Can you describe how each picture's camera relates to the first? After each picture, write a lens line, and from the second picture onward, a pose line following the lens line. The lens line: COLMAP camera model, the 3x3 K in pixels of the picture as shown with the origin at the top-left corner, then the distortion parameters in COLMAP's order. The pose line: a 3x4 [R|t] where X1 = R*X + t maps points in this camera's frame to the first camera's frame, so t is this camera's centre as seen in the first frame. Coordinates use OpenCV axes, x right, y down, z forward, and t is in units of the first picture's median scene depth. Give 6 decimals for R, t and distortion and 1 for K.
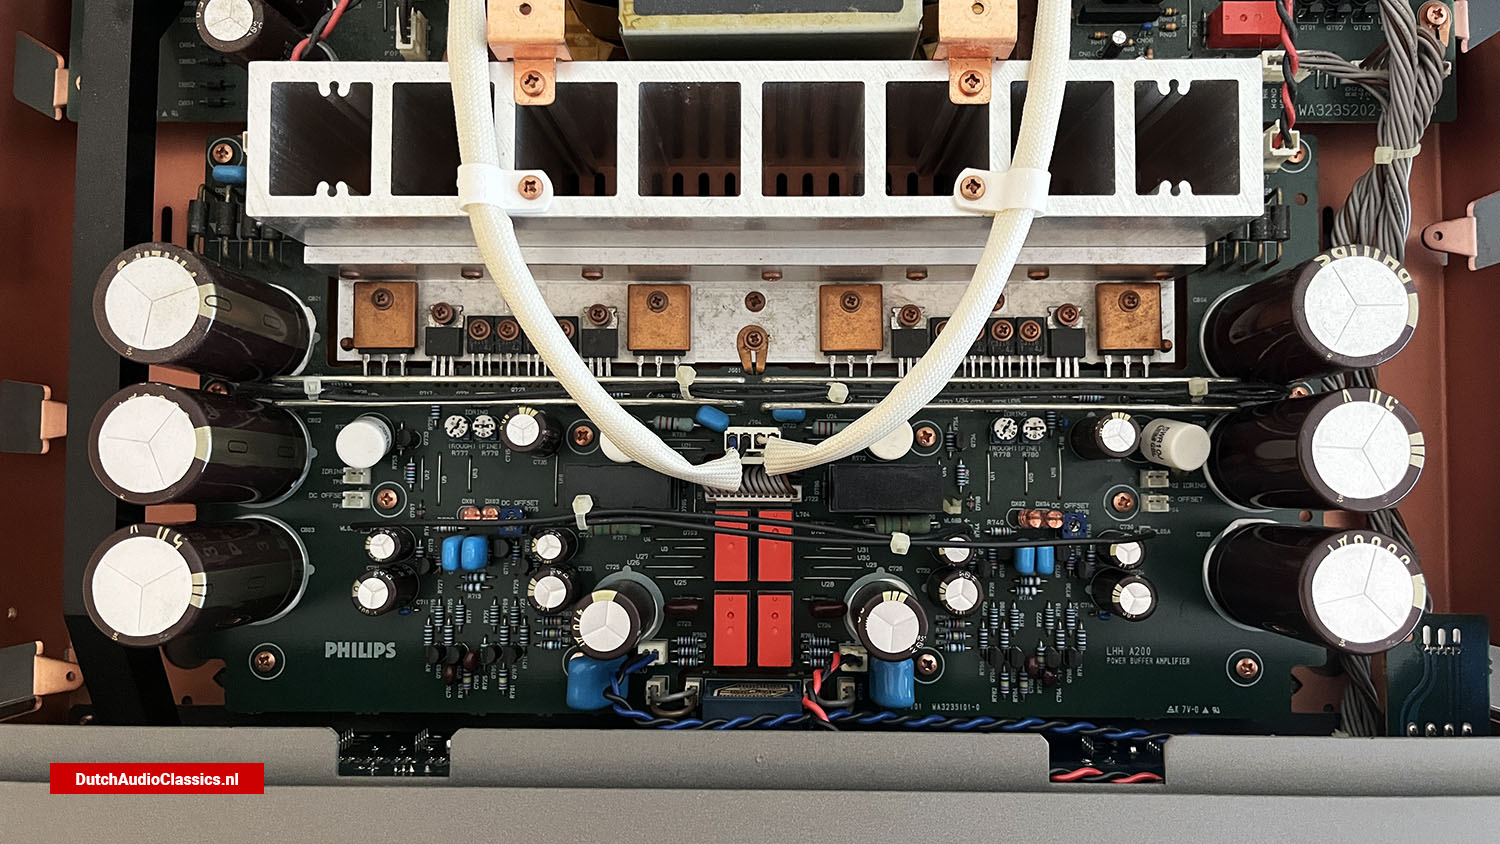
lens RADIAL K [[1152.0, 0, 755.9], [0, 1152.0, 429.1], [0, 0, 1]] dist [0.014225, -0.005588]
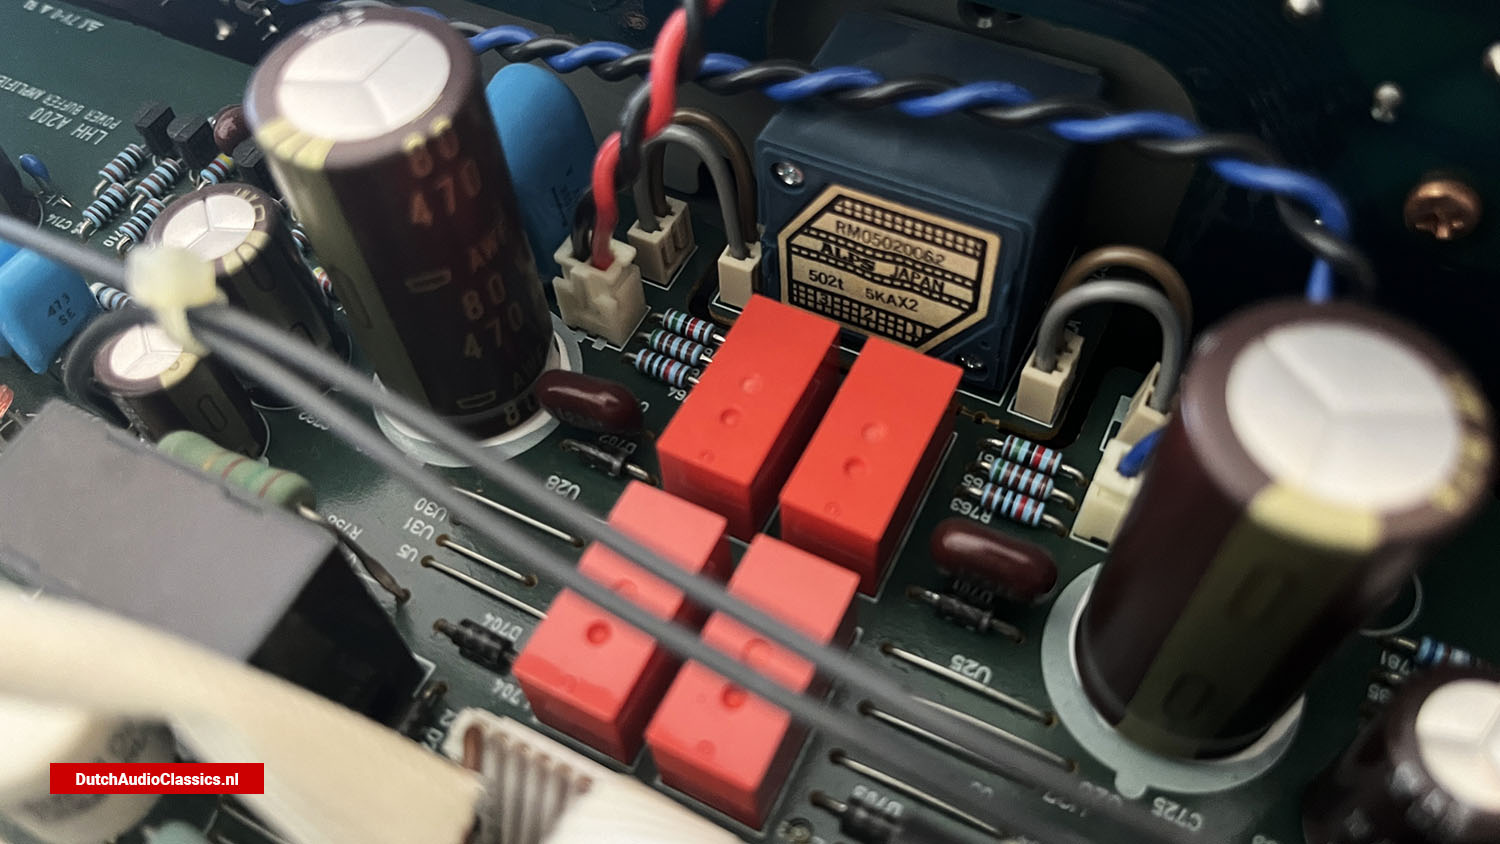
lens RADIAL K [[1158.7, 0, 744.7], [0, 1158.7, 429.0], [0, 0, 1]] dist [0.022982, -0.004822]
pose [[-0.889167, -0.336893, 0.309653, -0.091651], [0.454263, -0.731266, 0.508817, -0.003558], [0.055022, 0.593087, 0.803256, 0.755787]]
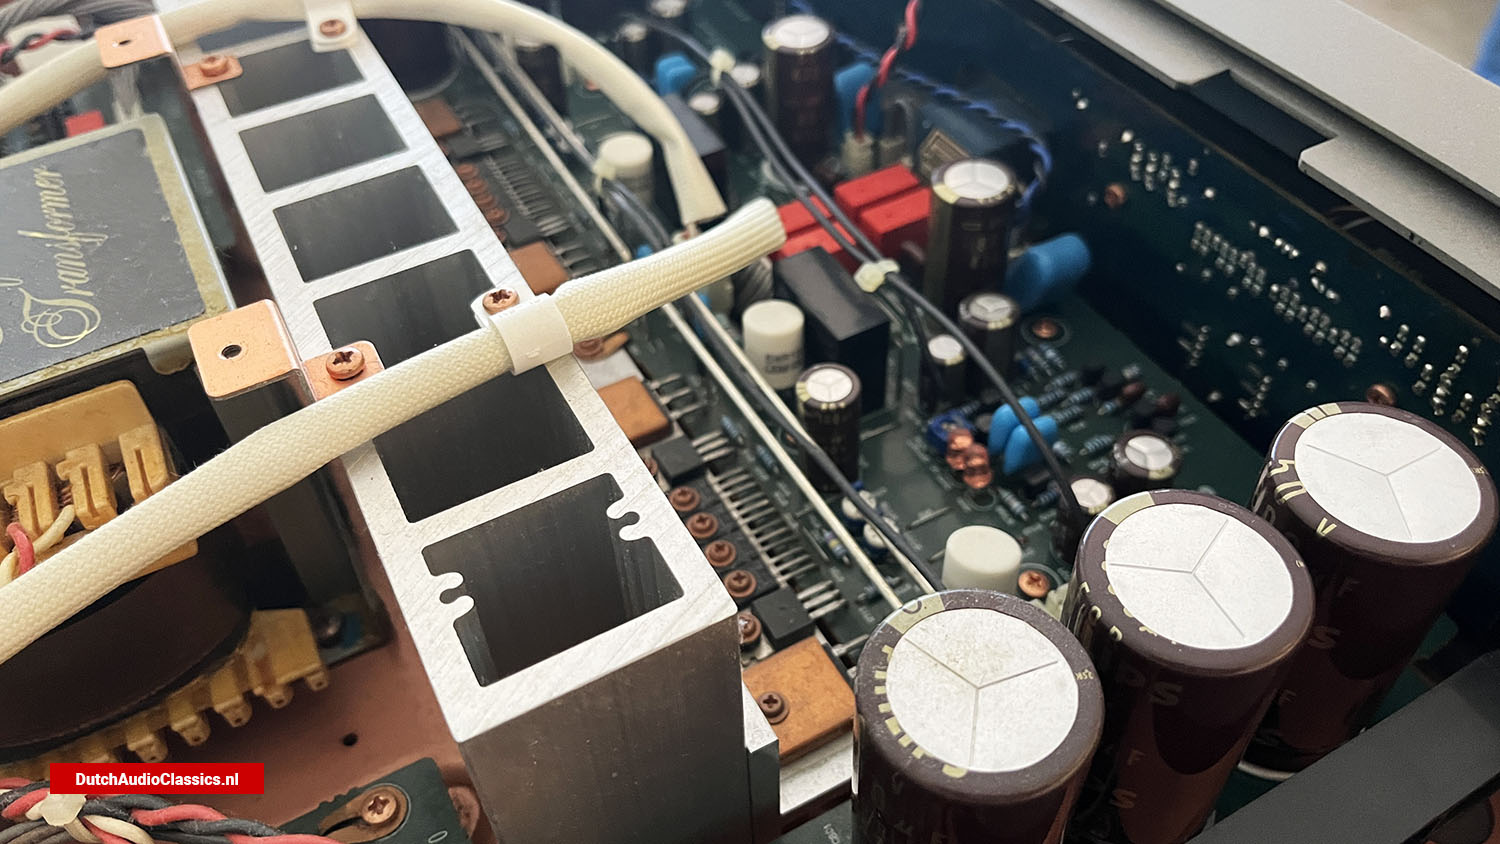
lens RADIAL K [[1179.8, 0, 750.0], [0, 1179.8, 422.0], [0, 0, 1]] dist [0.006157, -0.007191]
pose [[-0.477984, -0.610205, 0.631808, -0.647905], [0.878358, -0.335653, 0.340330, -0.296306], [0.004397, 0.717626, 0.696415, 0.497421]]
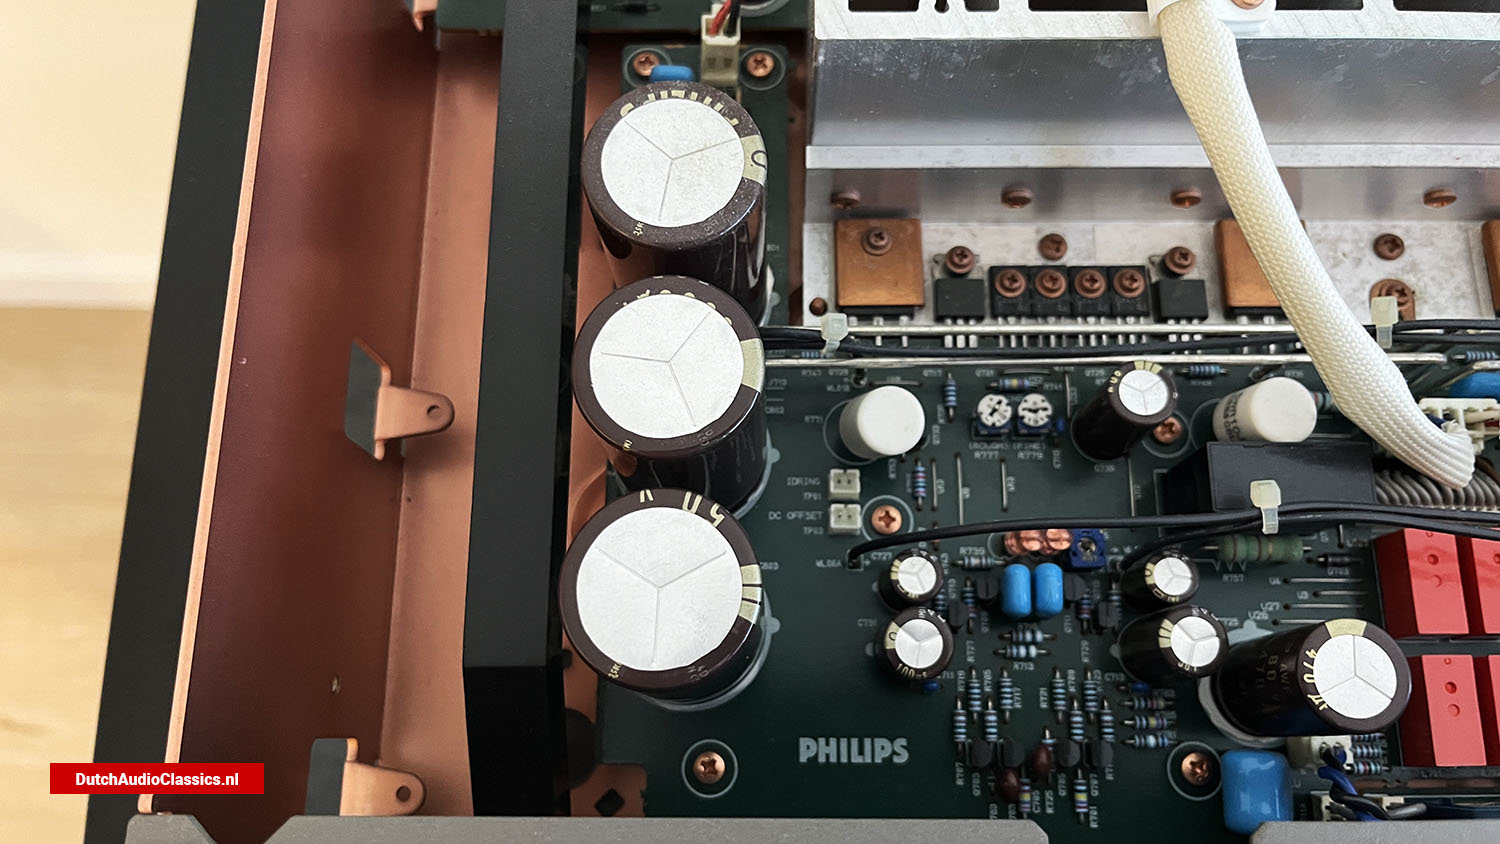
lens RADIAL K [[1163.6, 0, 744.3], [0, 1163.6, 423.7], [0, 0, 1]] dist [0.035201, -0.062134]
pose [[0.999998, 0.000583, 0.002003, -0.428733], [-0.000144, 0.977108, -0.212745, 0.160116], [-0.002081, 0.212744, 0.977106, 0.336729]]
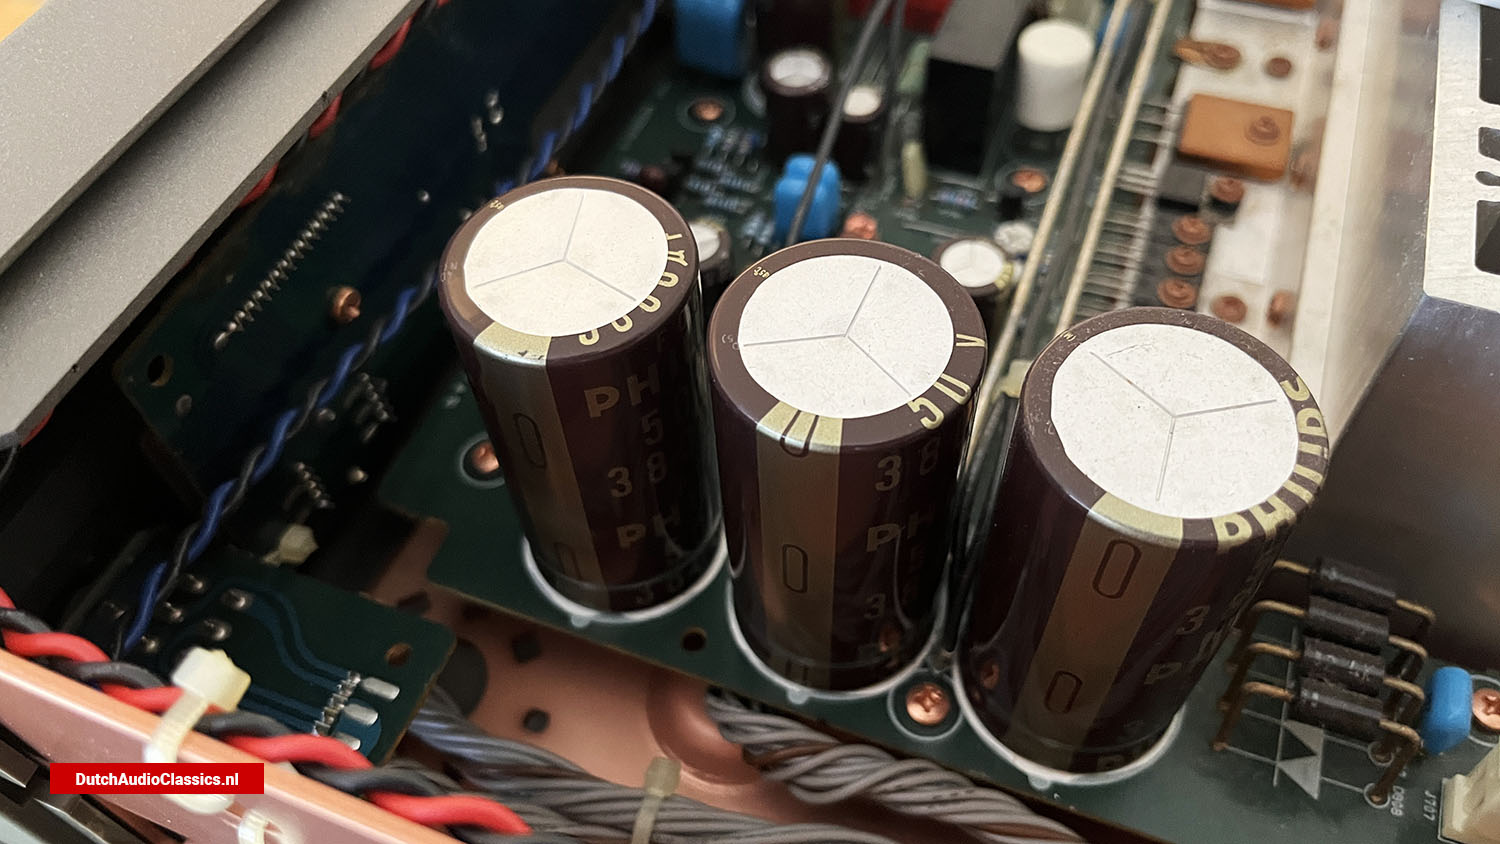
lens RADIAL K [[1179.8, 0, 750.0], [0, 1179.8, 422.0], [0, 0, 1]] dist [0.006157, -0.007191]
pose [[-0.361812, 0.767659, -0.528953, 0.700144], [-0.927598, -0.239829, 0.286432, -0.075994], [0.093024, 0.594291, 0.798852, 0.563109]]
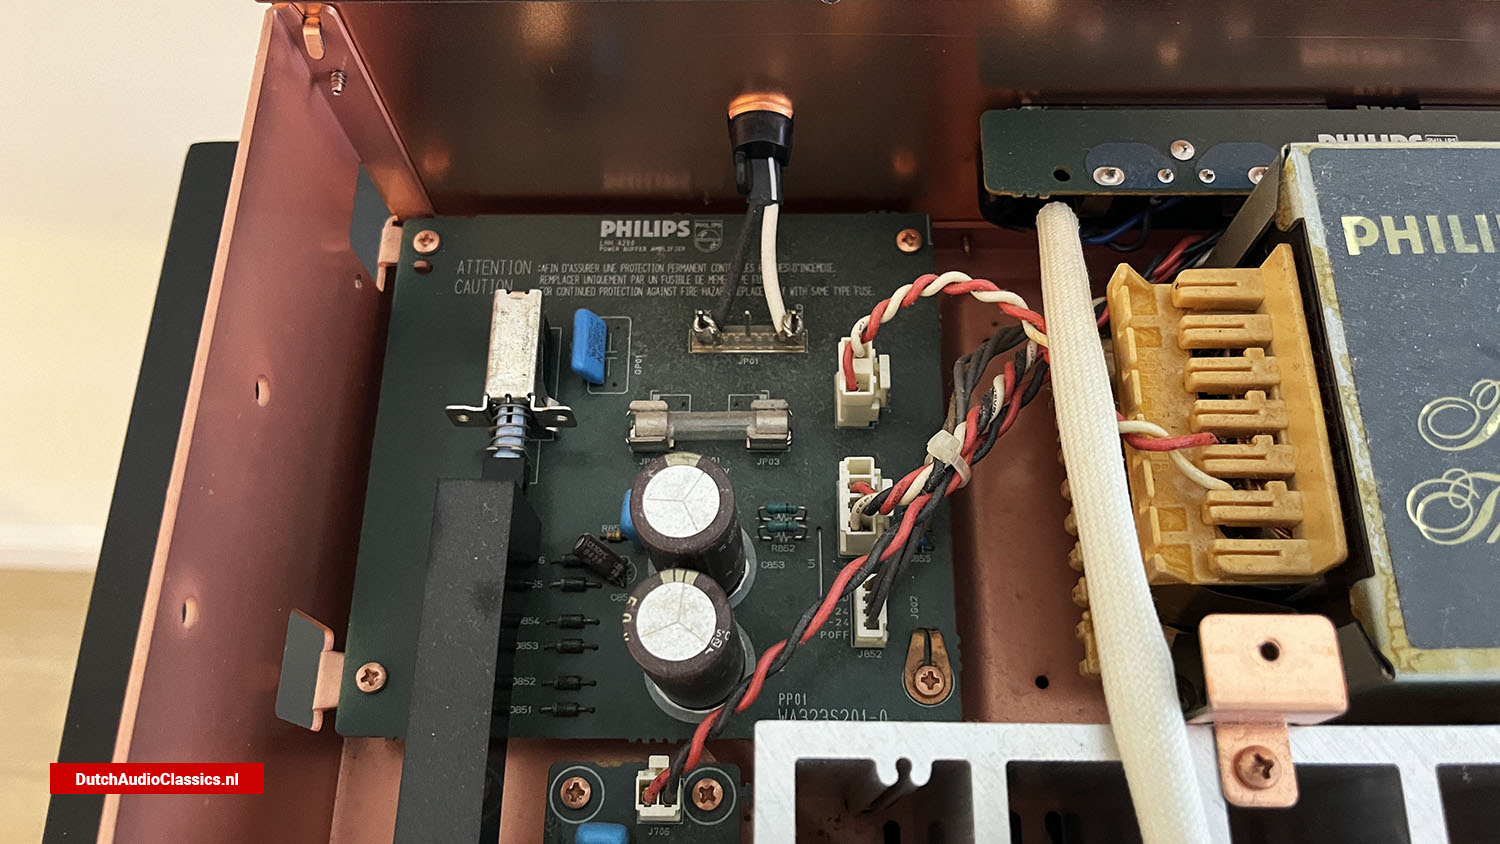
lens RADIAL K [[1163.6, 0, 744.3], [0, 1163.6, 423.7], [0, 0, 1]] dist [0.035201, -0.062134]
pose [[0.999980, 0.005590, -0.003026, -0.394400], [-0.006274, 0.944634, -0.328067, -0.236816], [0.001024, 0.328079, 0.944650, 0.346706]]
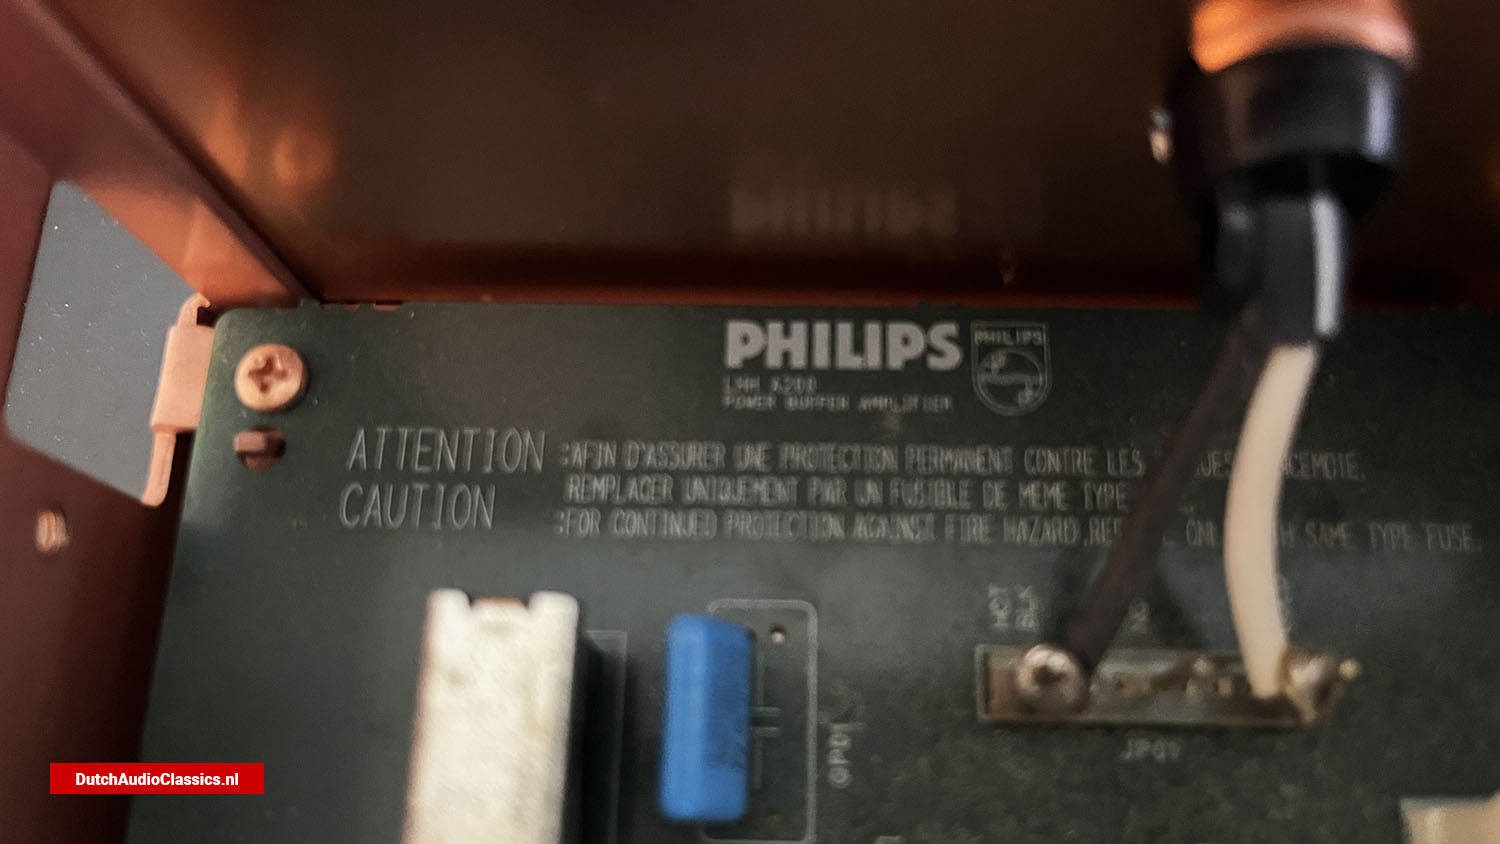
lens RADIAL K [[1192.4, 0, 758.9], [0, 1192.4, 430.7], [0, 0, 1]] dist [0.039447, -0.087879]
pose [[0.999676, 0.016246, -0.019584, -0.486159], [-0.020749, 0.965959, -0.257864, -0.540110], [0.014728, 0.258186, 0.965983, 0.787866]]
